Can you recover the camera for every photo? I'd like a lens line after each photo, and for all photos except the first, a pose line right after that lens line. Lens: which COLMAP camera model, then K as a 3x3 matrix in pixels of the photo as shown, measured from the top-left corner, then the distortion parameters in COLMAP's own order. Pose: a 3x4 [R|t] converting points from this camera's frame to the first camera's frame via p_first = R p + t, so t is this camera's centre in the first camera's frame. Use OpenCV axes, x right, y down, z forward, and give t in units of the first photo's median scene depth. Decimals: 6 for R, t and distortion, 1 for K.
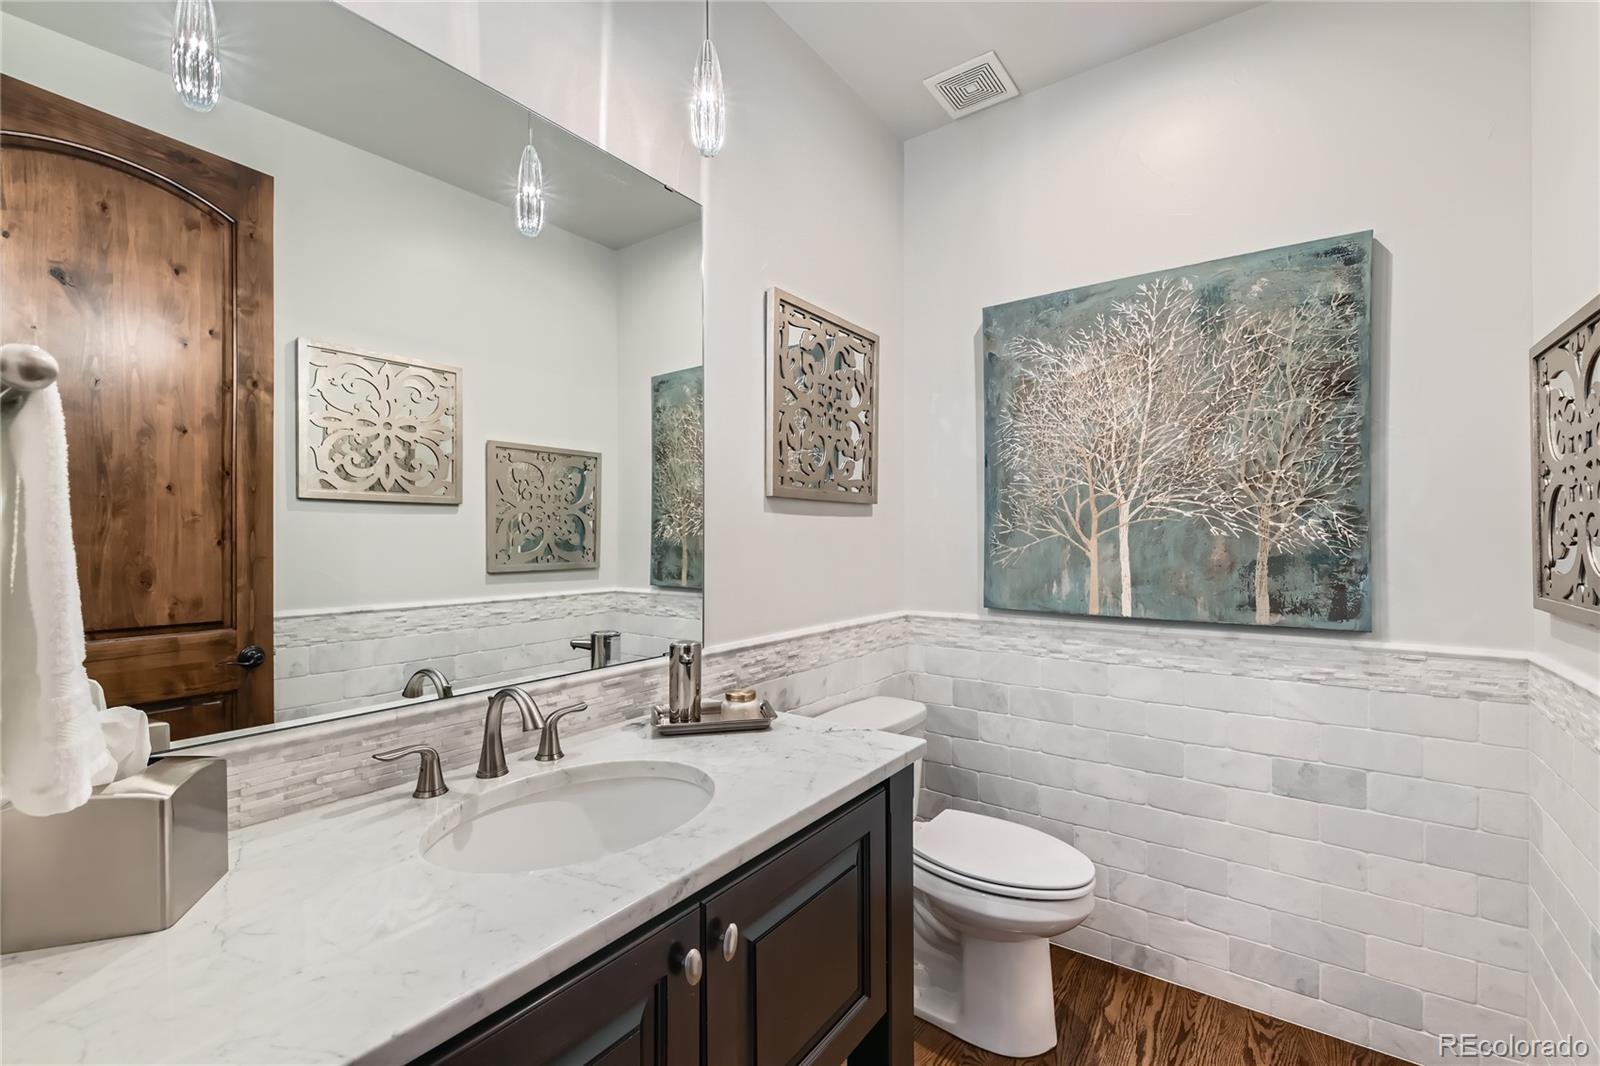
lens RADIAL K [[693.0, 0, 799.0], [0, 693.0, 534.9], [0, 0, 1]] dist [0.010257, -0.001454]
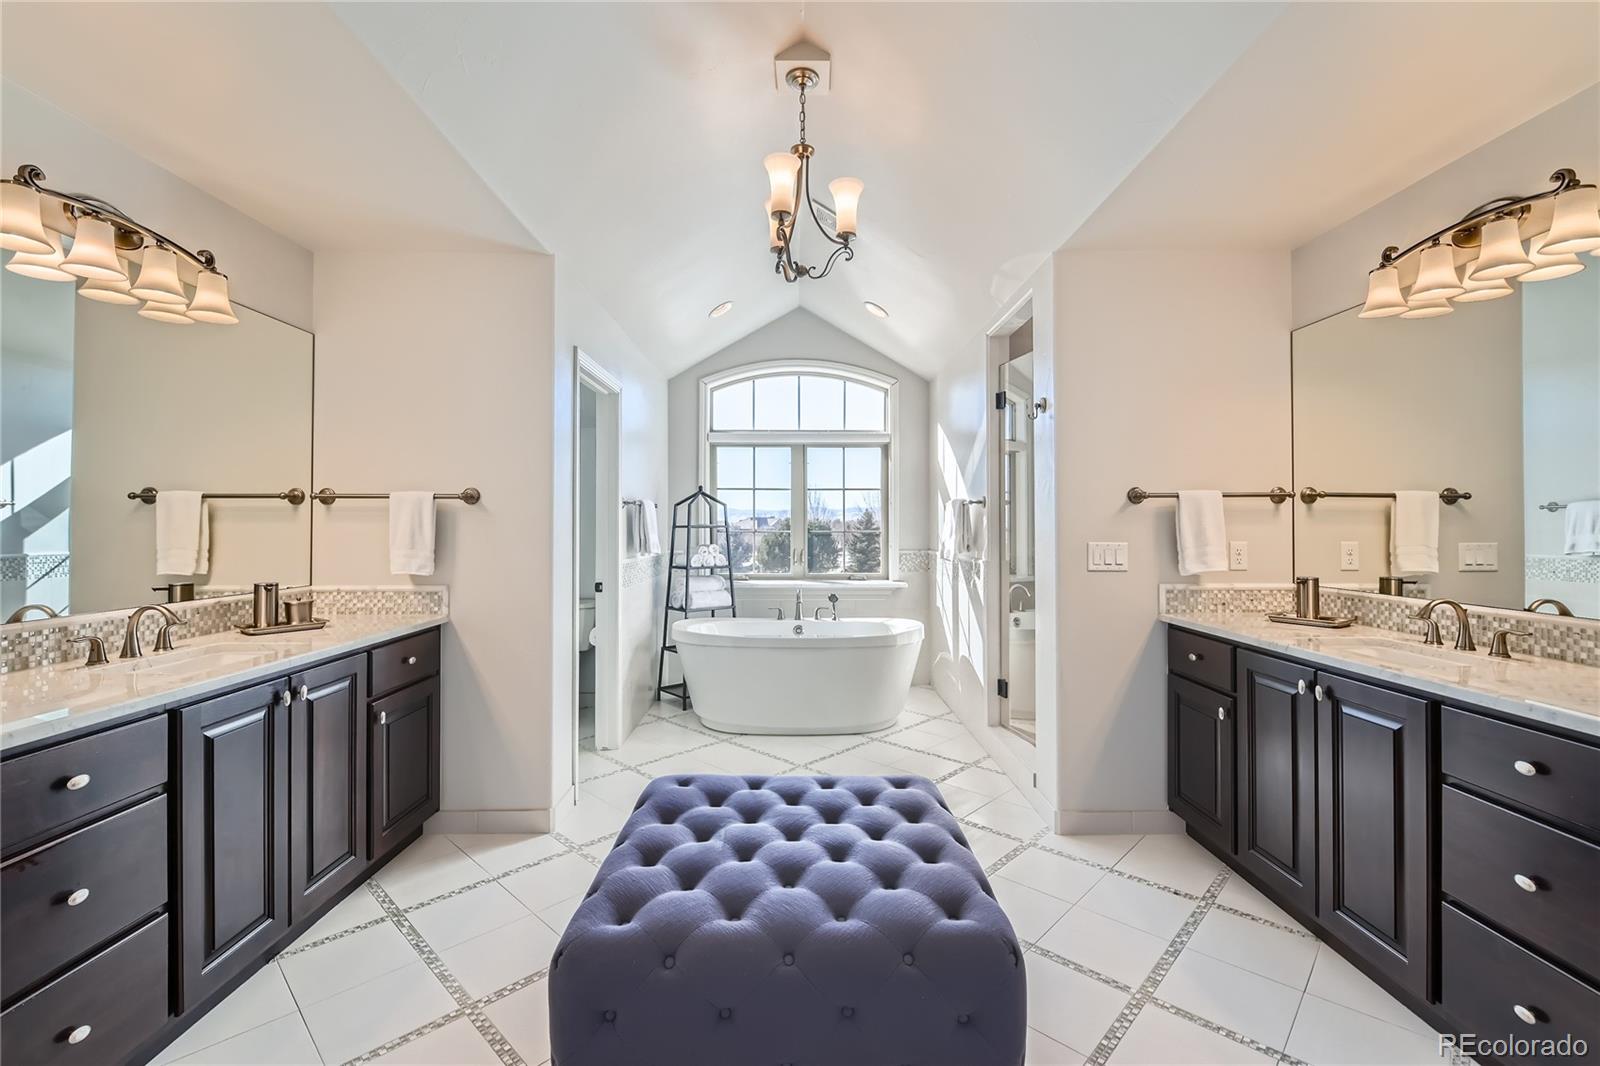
lens RADIAL K [[693.0, 0, 797.8], [0, 693.0, 527.4], [0, 0, 1]] dist [0.010257, -0.001454]
pose [[0.806506, 0.004157, 0.591211, -0.137057], [-0.001835, 0.999988, -0.004528, 0.011372], [-0.591223, 0.002567, 0.806504, -1.867706]]
